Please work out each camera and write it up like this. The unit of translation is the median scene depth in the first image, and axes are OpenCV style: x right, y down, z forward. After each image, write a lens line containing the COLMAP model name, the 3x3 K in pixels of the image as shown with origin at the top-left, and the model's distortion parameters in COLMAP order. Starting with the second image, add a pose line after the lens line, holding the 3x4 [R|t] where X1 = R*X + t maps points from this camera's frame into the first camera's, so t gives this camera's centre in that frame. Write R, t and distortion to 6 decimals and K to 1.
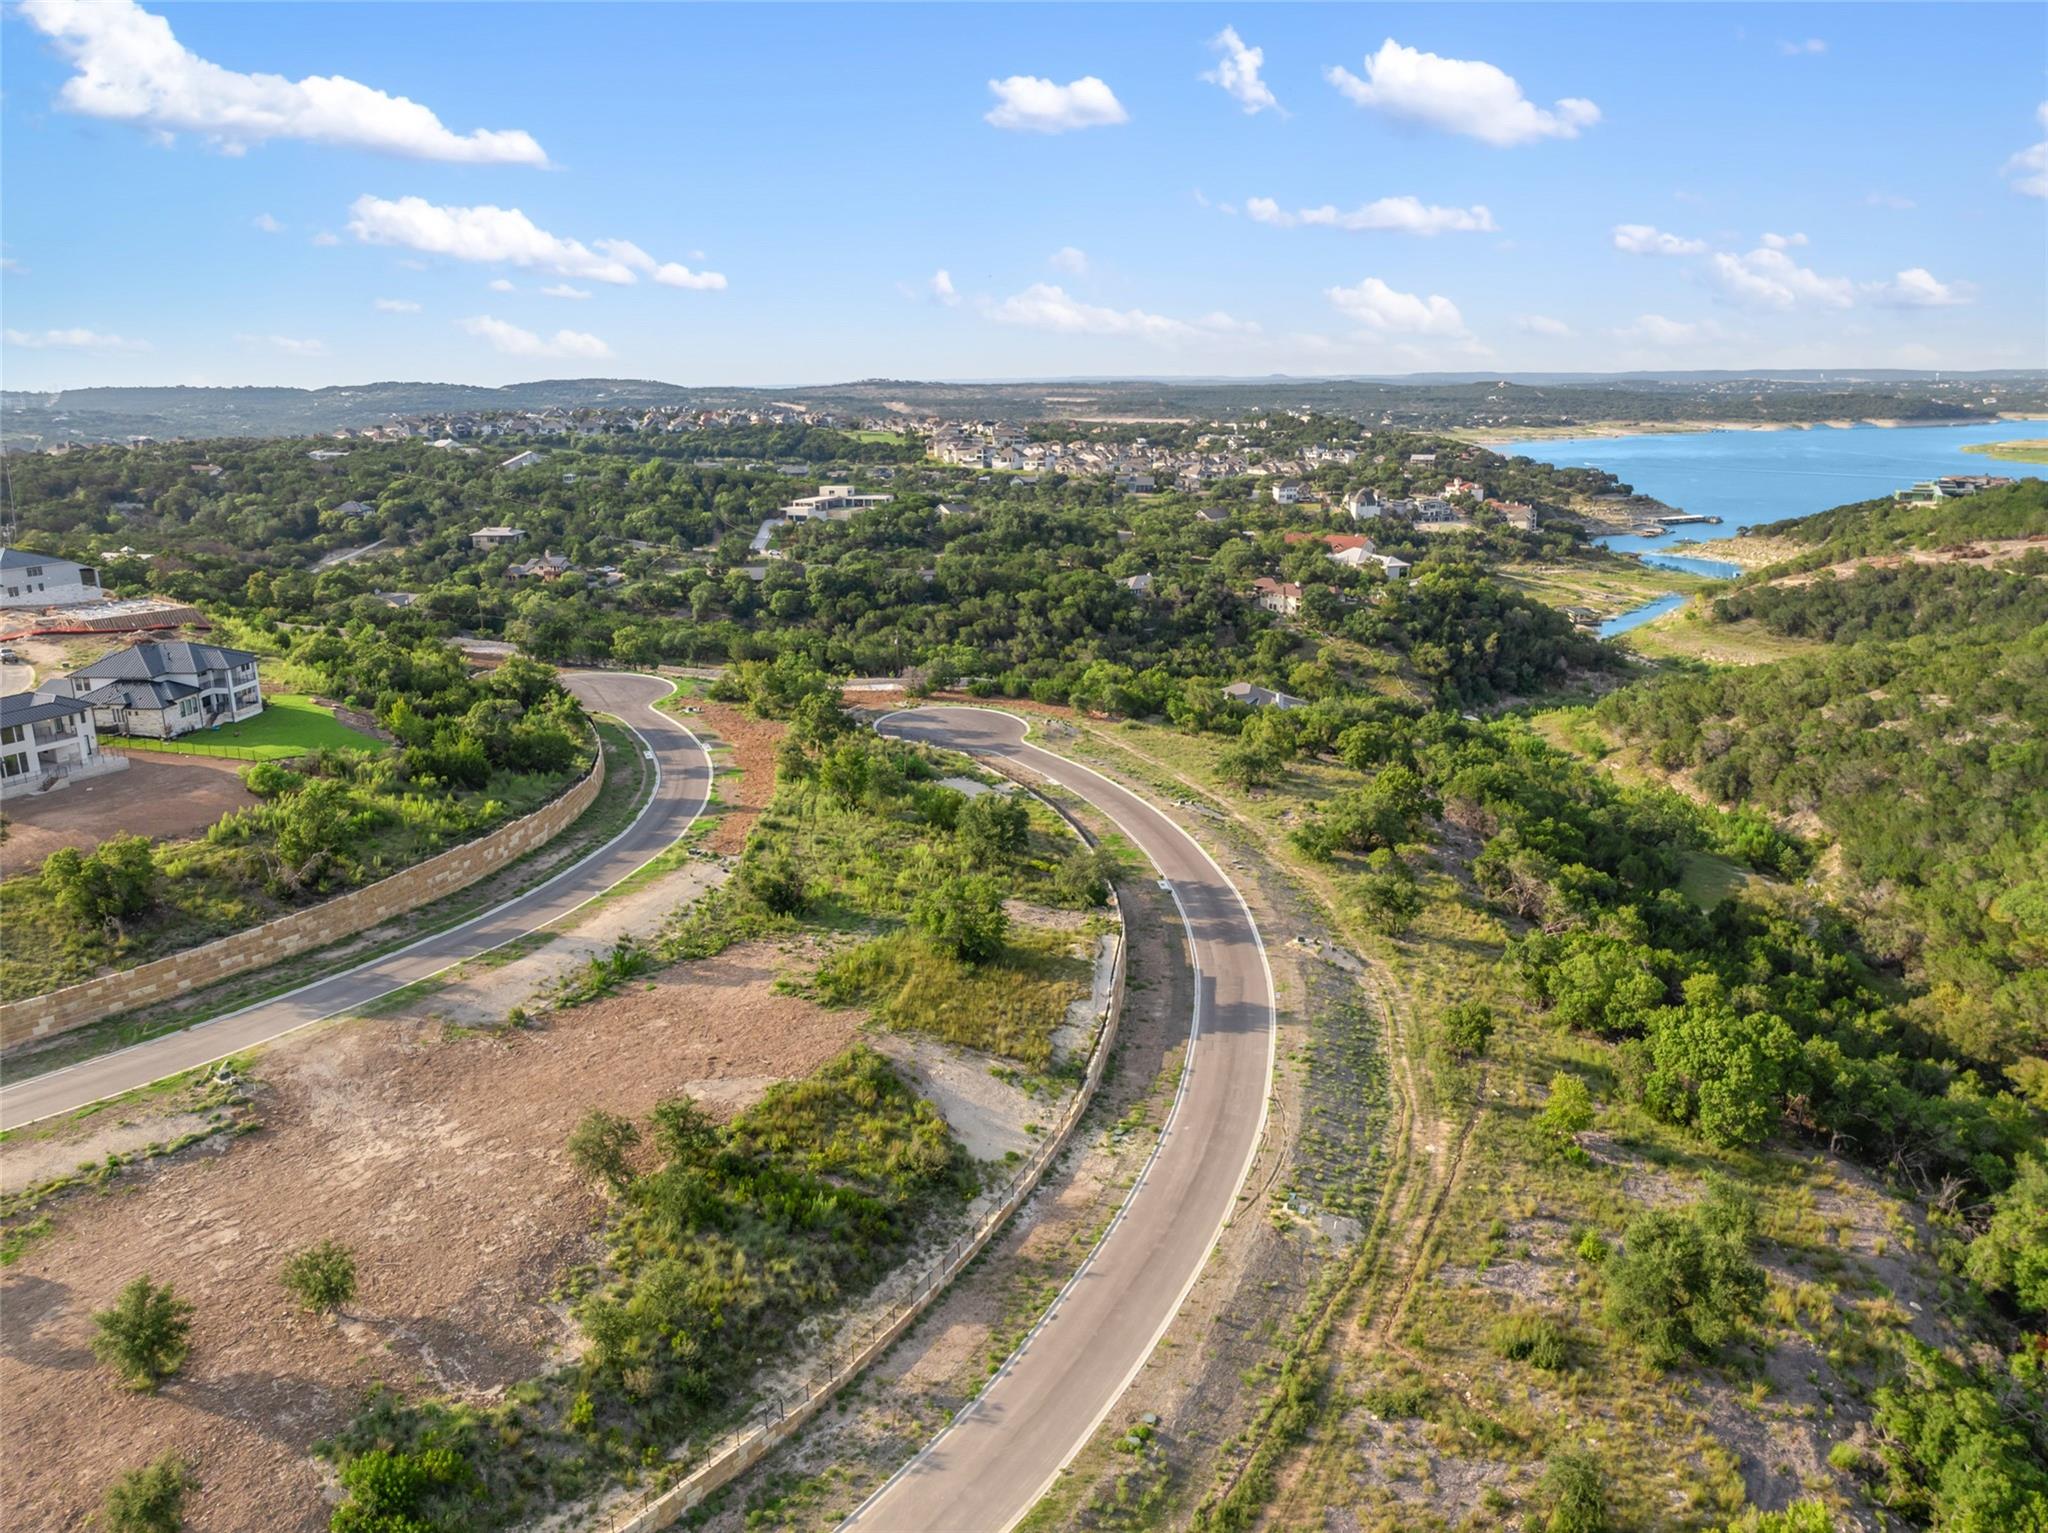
lens RADIAL K [[1432.7, 0, 1024.0], [0, 1432.7, 766.5], [0, 0, 1]] dist [-0.035064, -0.004855]
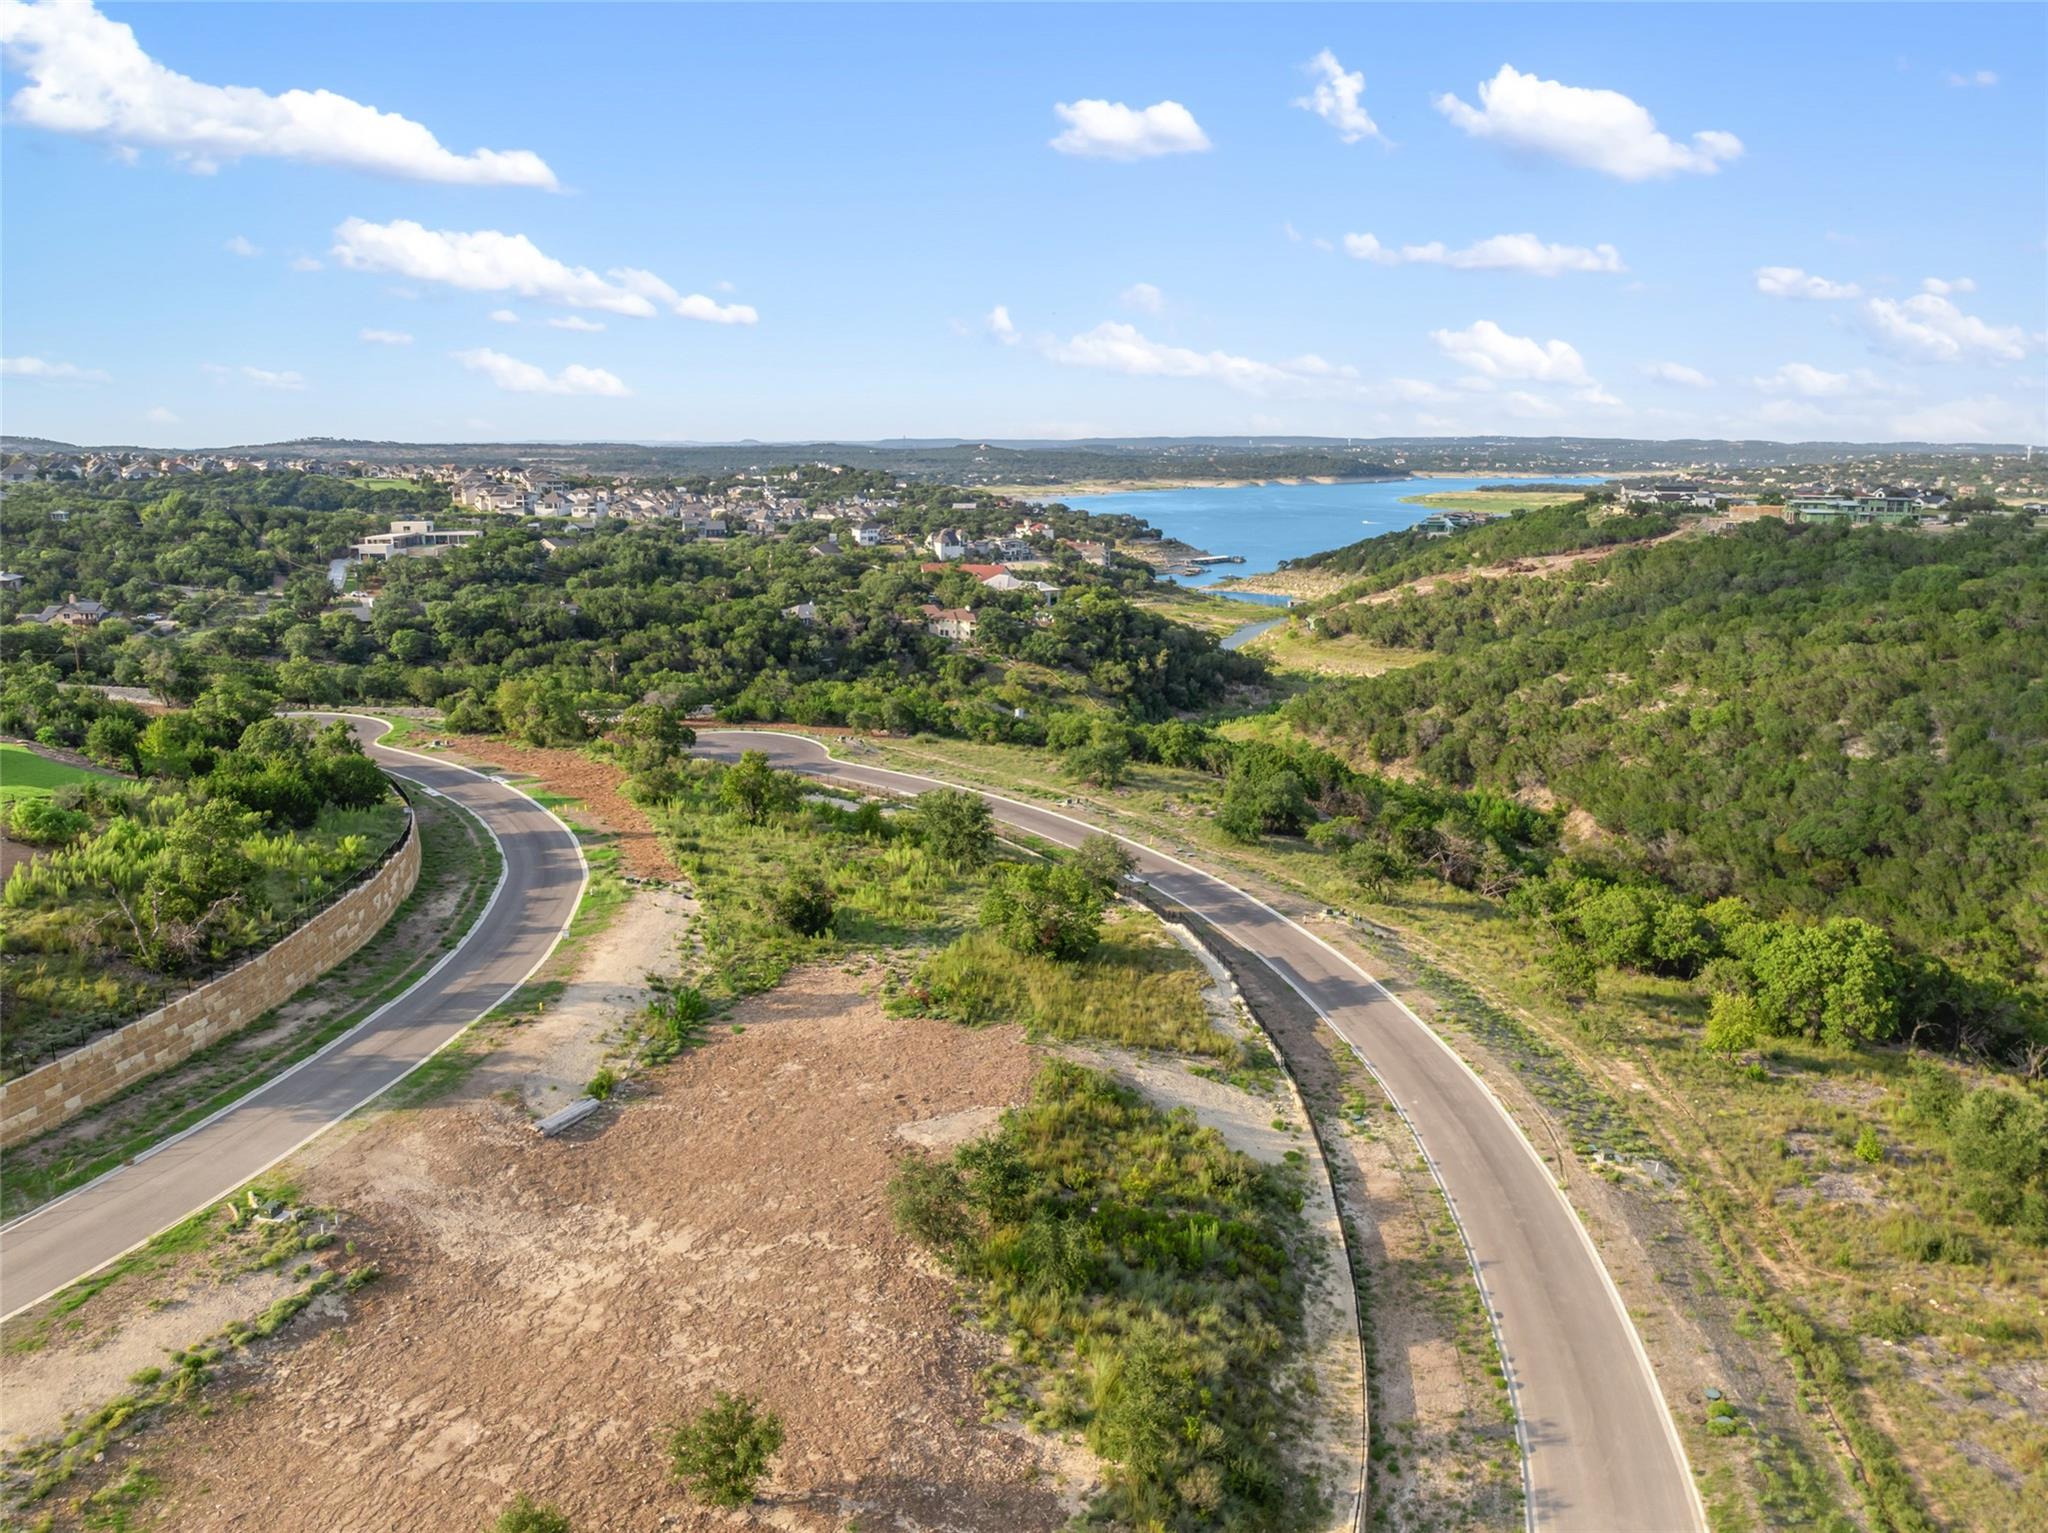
lens RADIAL K [[1471.9, 0, 1029.4], [0, 1471.9, 777.7], [0, 0, 1]] dist [-0.033644, -0.009446]
pose [[0.938637, -0.066098, 0.338513, -0.158842], [0.079939, 0.996431, -0.027095, 0.022946], [-0.335514, 0.052493, 0.940572, 0.084659]]
